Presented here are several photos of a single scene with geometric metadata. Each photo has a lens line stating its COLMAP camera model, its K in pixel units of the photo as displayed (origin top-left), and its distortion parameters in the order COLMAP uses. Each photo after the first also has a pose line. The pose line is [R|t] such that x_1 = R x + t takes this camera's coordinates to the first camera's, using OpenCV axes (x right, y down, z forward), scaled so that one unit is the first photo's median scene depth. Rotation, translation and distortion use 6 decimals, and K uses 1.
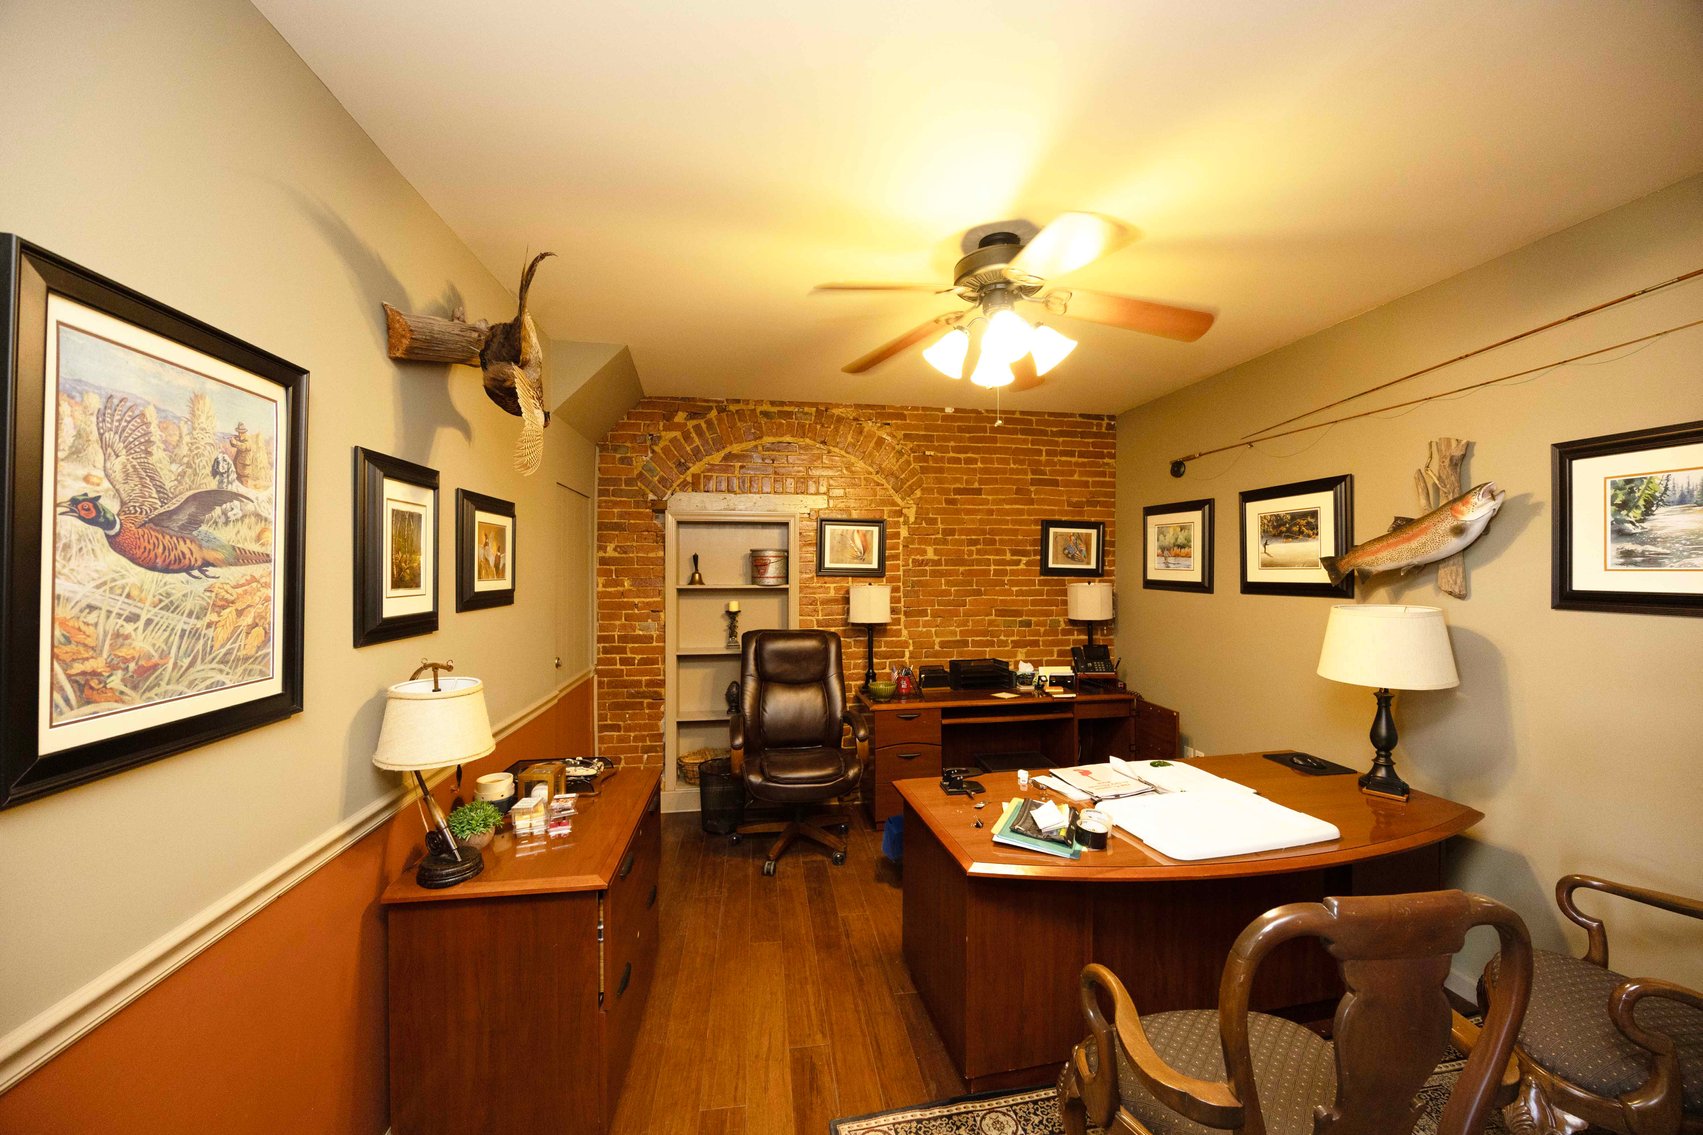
lens RADIAL K [[644.4, 0, 851.4], [0, 644.4, 571.2], [0, 0, 1]] dist [-0.002712, -0.000073]
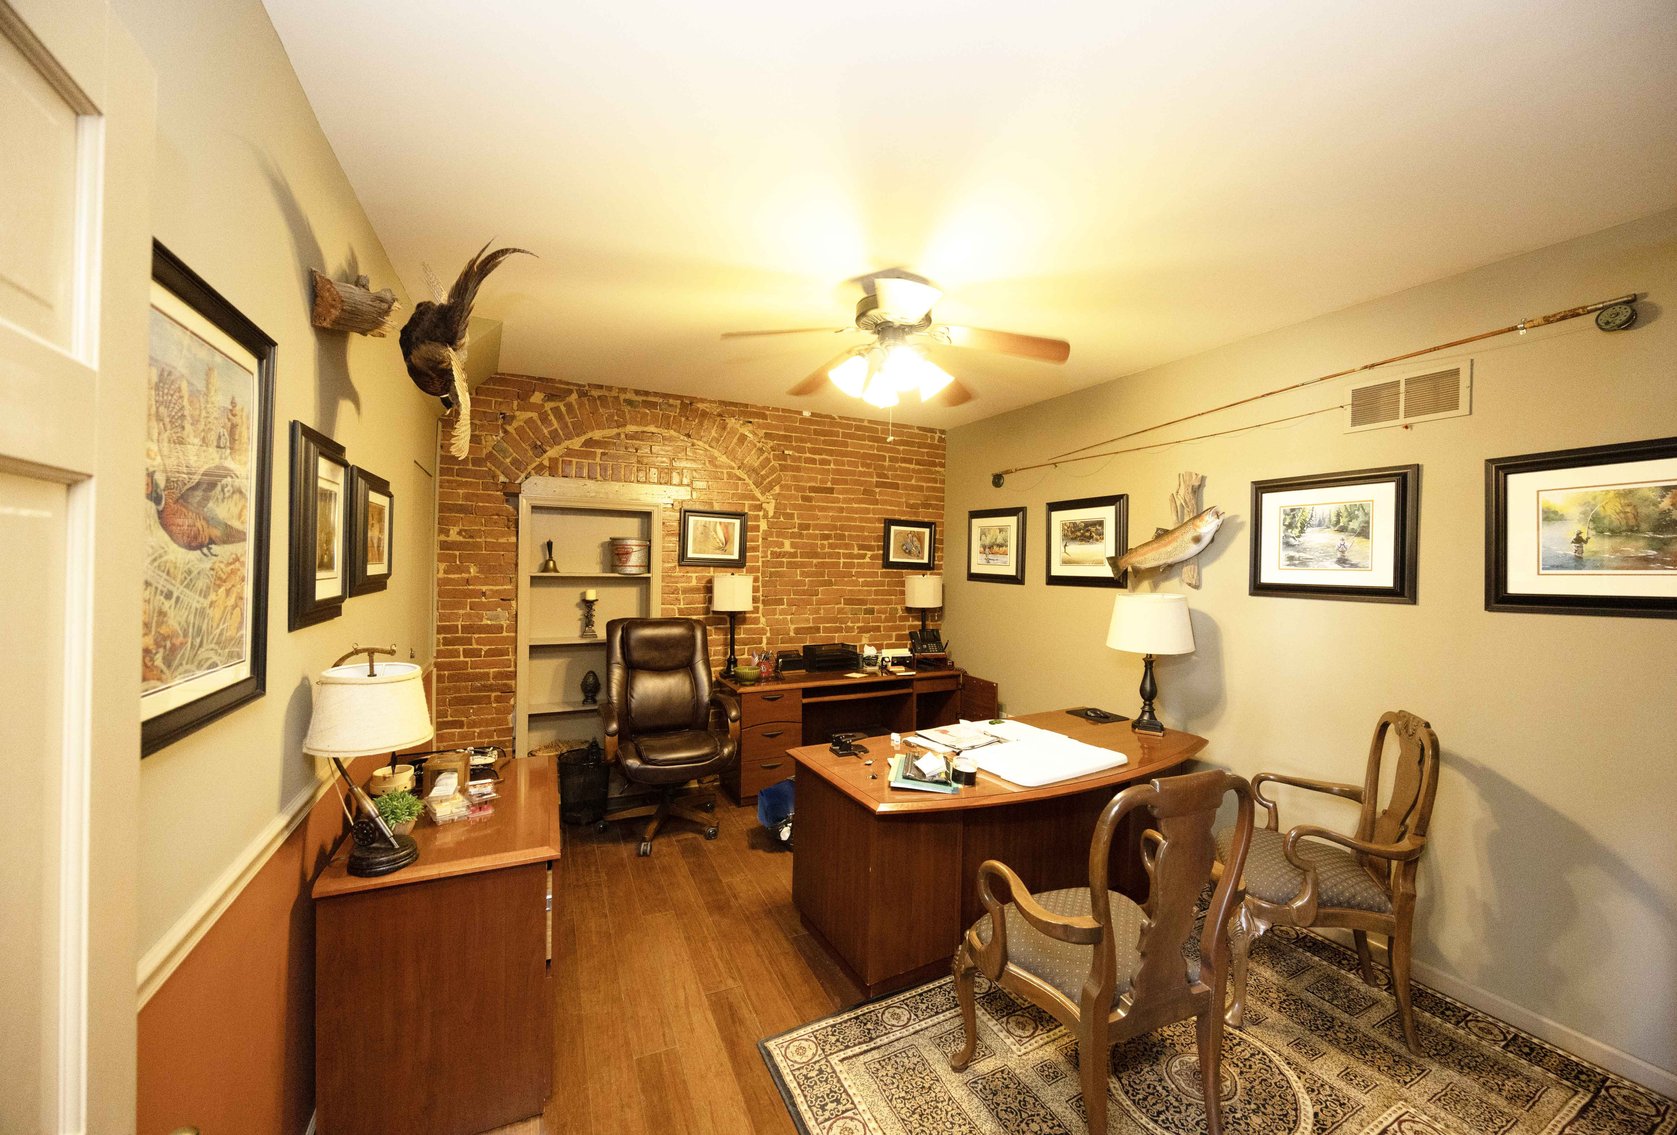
lens RADIAL K [[661.8, 0, 838.5], [0, 661.8, 567.5], [0, 0, 1]] dist [-0.002559, -0.000214]
pose [[0.954341, 0.014904, 0.298349, -0.147124], [-0.016695, 0.999855, 0.003456, 0.003373], [-0.298254, -0.008279, 0.954451, -0.089551]]
